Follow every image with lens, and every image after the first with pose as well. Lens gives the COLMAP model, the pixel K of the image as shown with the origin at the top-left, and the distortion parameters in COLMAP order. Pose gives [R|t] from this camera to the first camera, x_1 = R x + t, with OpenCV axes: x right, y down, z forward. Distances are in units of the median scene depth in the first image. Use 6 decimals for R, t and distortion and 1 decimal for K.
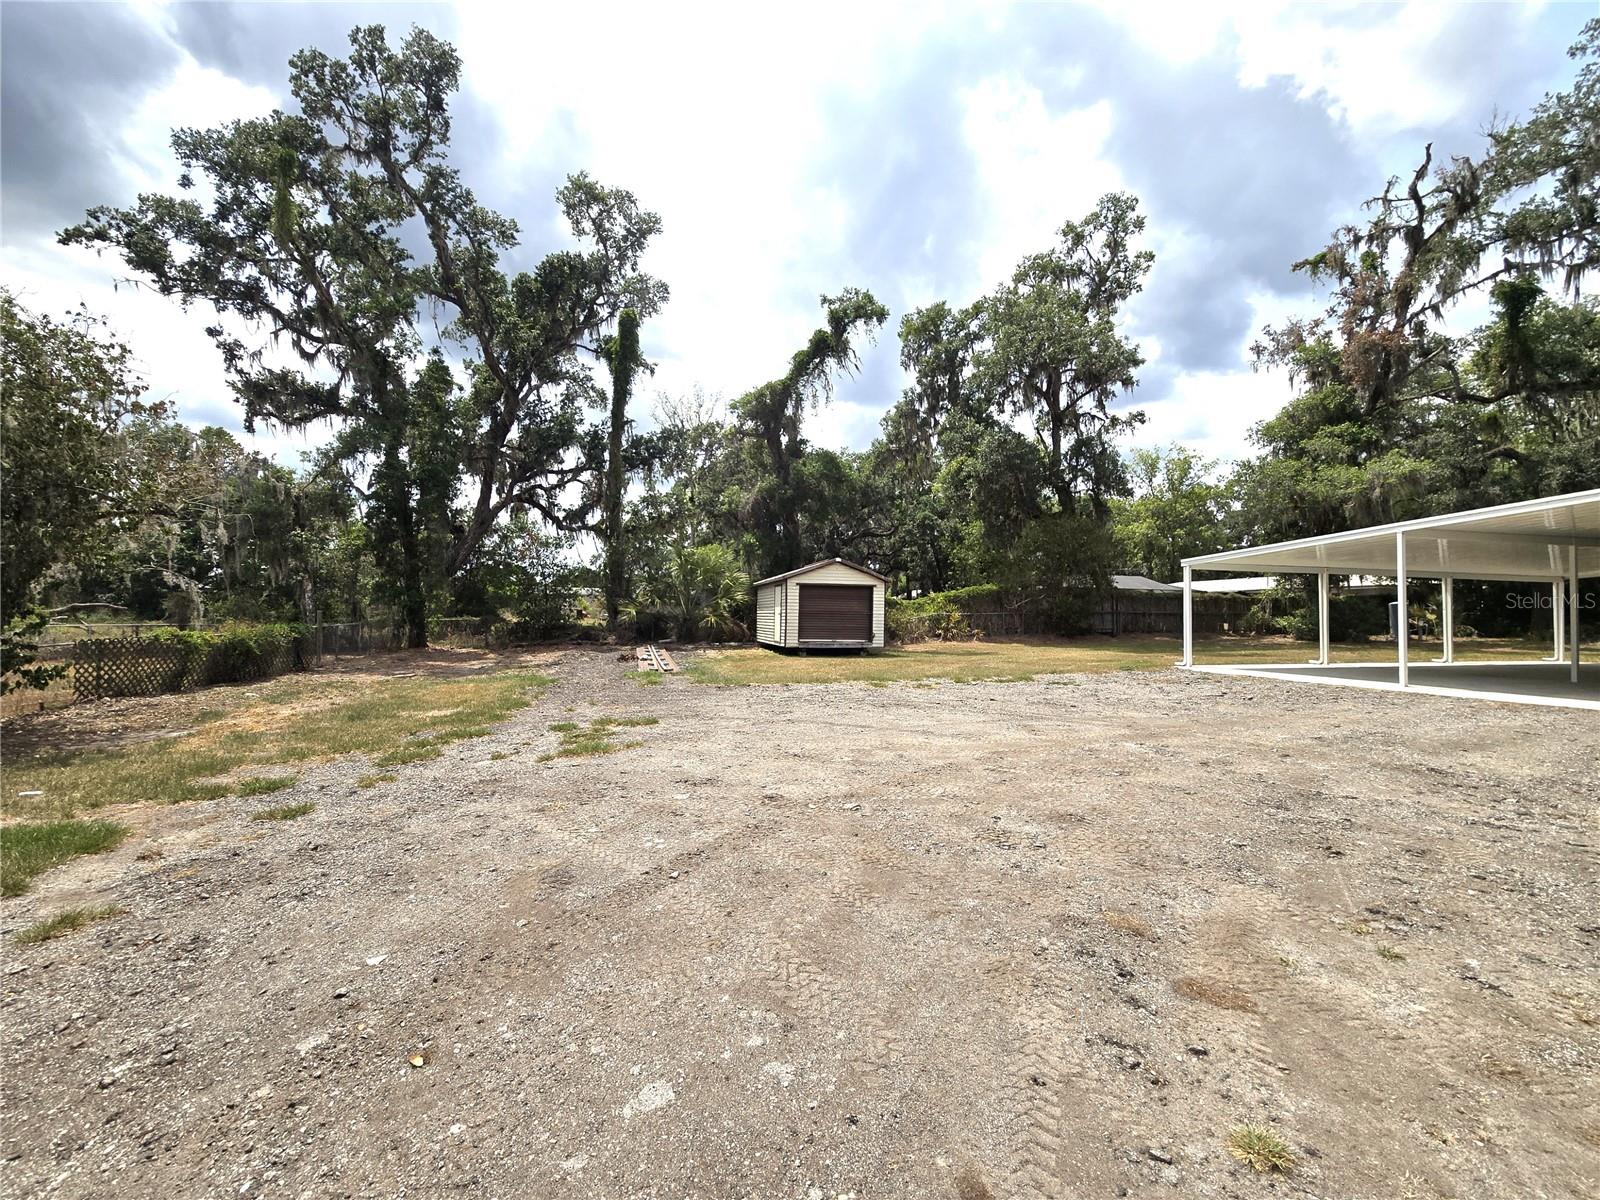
lens RADIAL K [[659.5, 0, 788.1], [0, 659.5, 595.5], [0, 0, 1]] dist [0.003049, -0.001118]
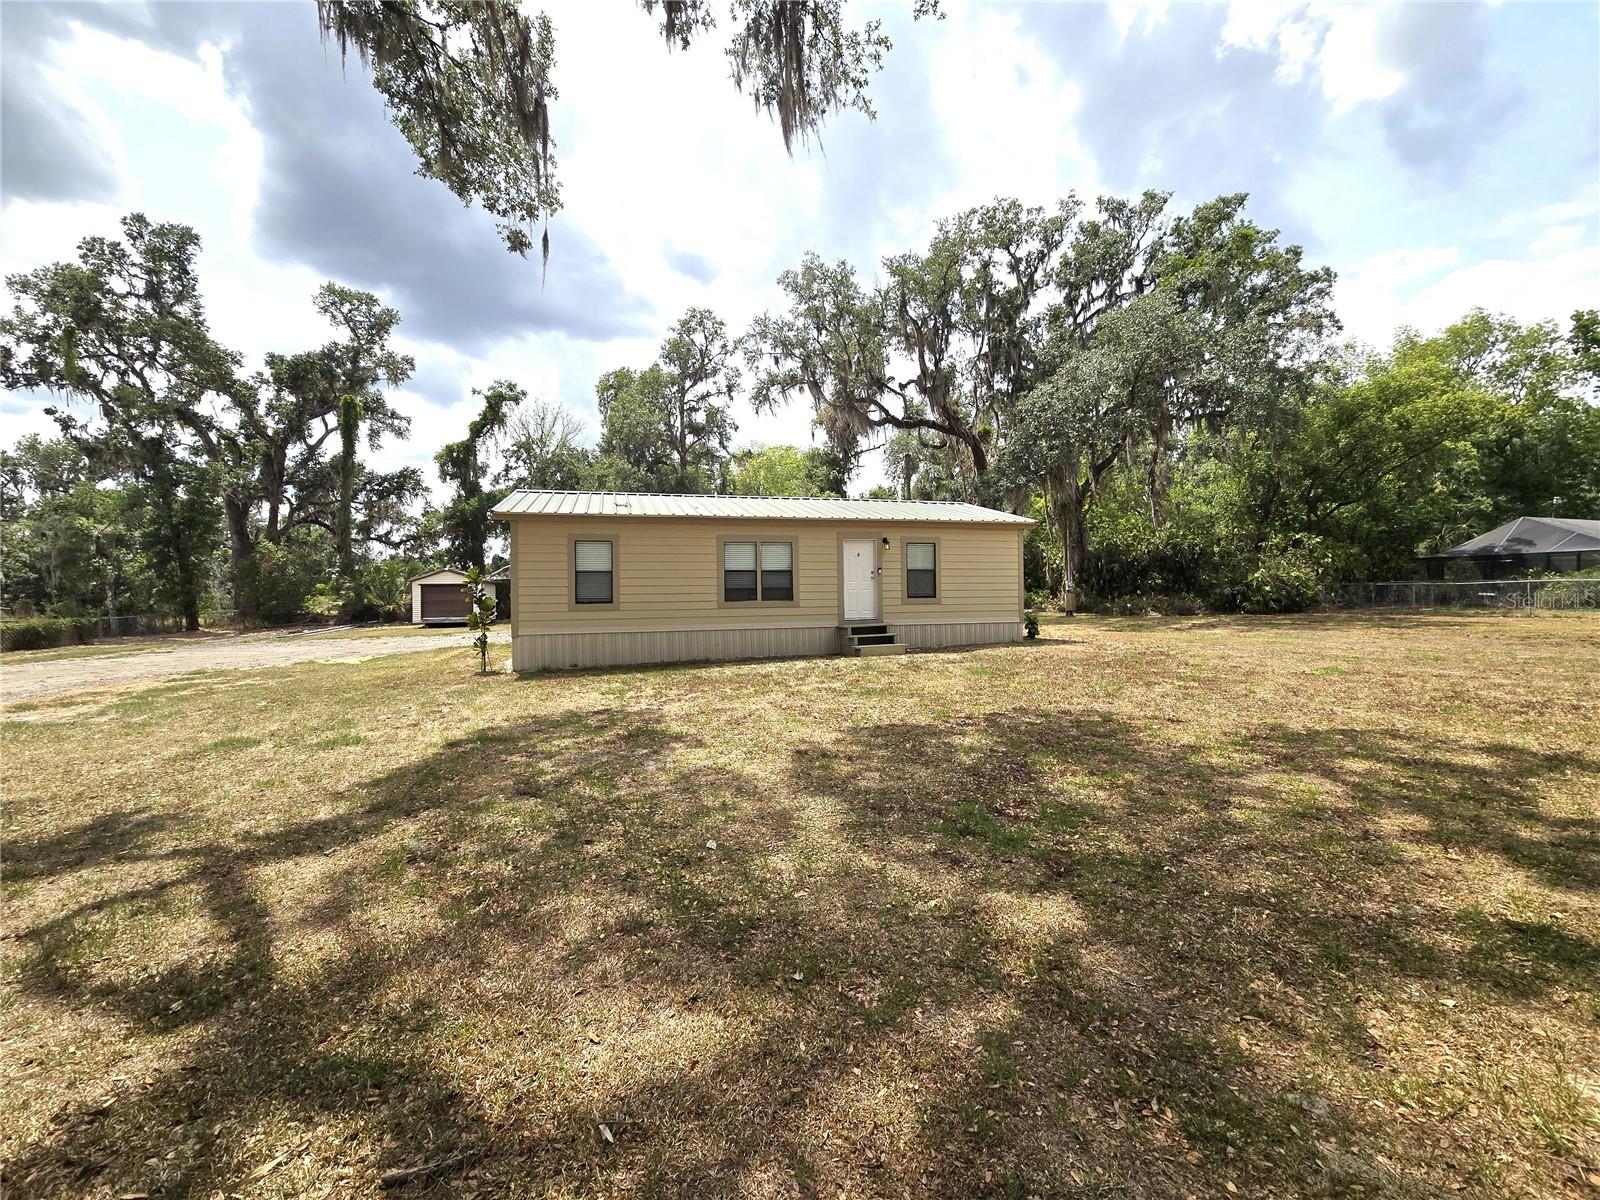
lens RADIAL K [[659.5, 0, 780.1], [0, 659.5, 600.2], [0, 0, 1]] dist [0.003049, -0.001118]
pose [[0.998522, -0.027852, 0.046675, 0.610905], [0.026030, 0.998893, 0.039194, -0.015476], [-0.047715, -0.037921, 0.998141, -0.496145]]
